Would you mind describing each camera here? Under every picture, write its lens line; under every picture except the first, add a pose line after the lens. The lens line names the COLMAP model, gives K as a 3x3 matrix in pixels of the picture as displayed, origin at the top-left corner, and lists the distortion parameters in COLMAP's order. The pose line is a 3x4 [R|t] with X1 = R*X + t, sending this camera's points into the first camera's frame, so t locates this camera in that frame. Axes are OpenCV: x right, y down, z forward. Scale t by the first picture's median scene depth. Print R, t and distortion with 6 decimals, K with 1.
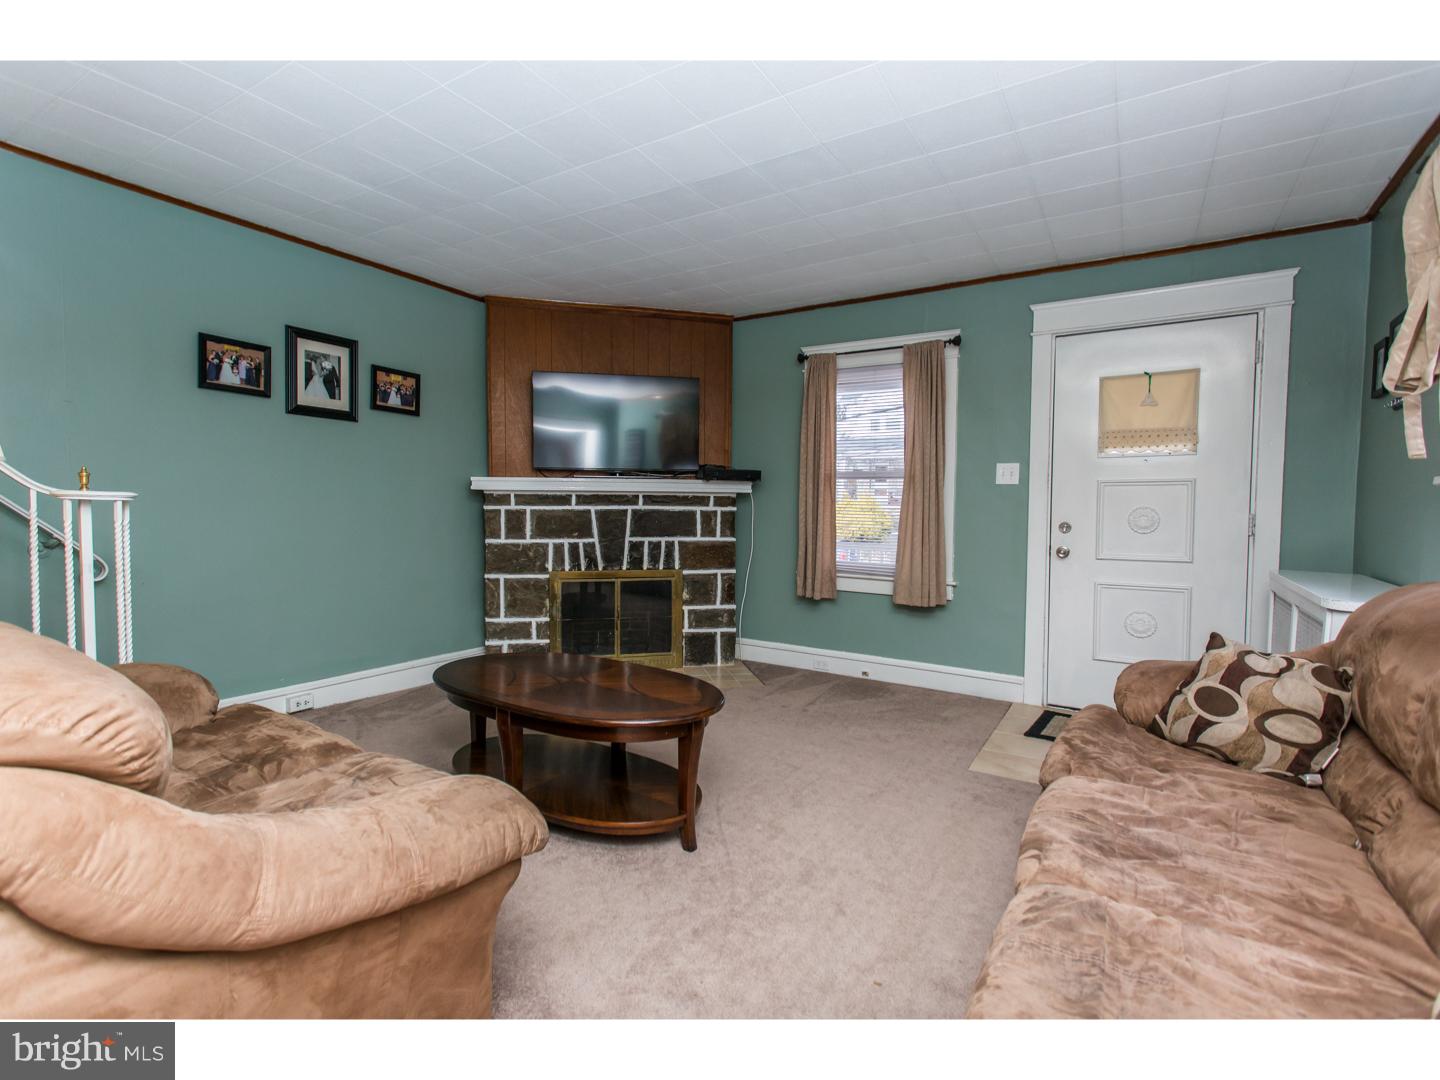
lens RADIAL K [[672.5, 0, 713.0], [0, 672.5, 534.1], [0, 0, 1]] dist [0.002122, 0.000779]
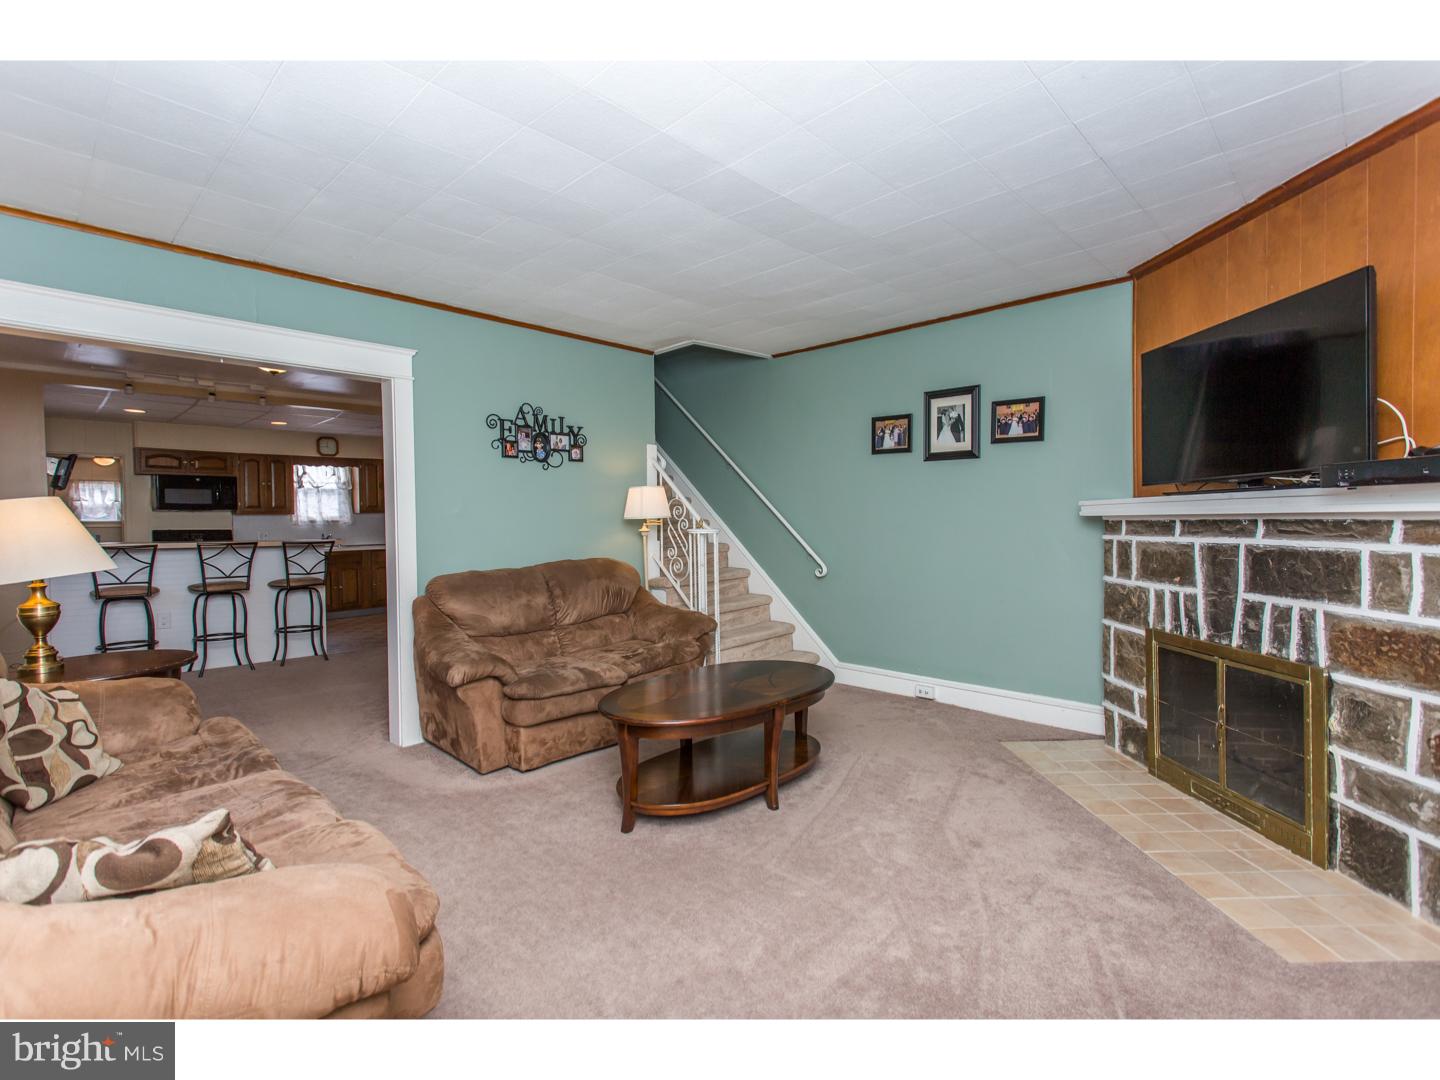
lens RADIAL K [[672.5, 0, 713.0], [0, 672.5, 534.1], [0, 0, 1]] dist [0.002122, 0.000779]
pose [[-0.198835, 0.014608, -0.979924, 0.548850], [-0.033057, 0.999220, 0.021603, -0.044238], [0.979475, 0.036688, -0.198197, 0.683315]]
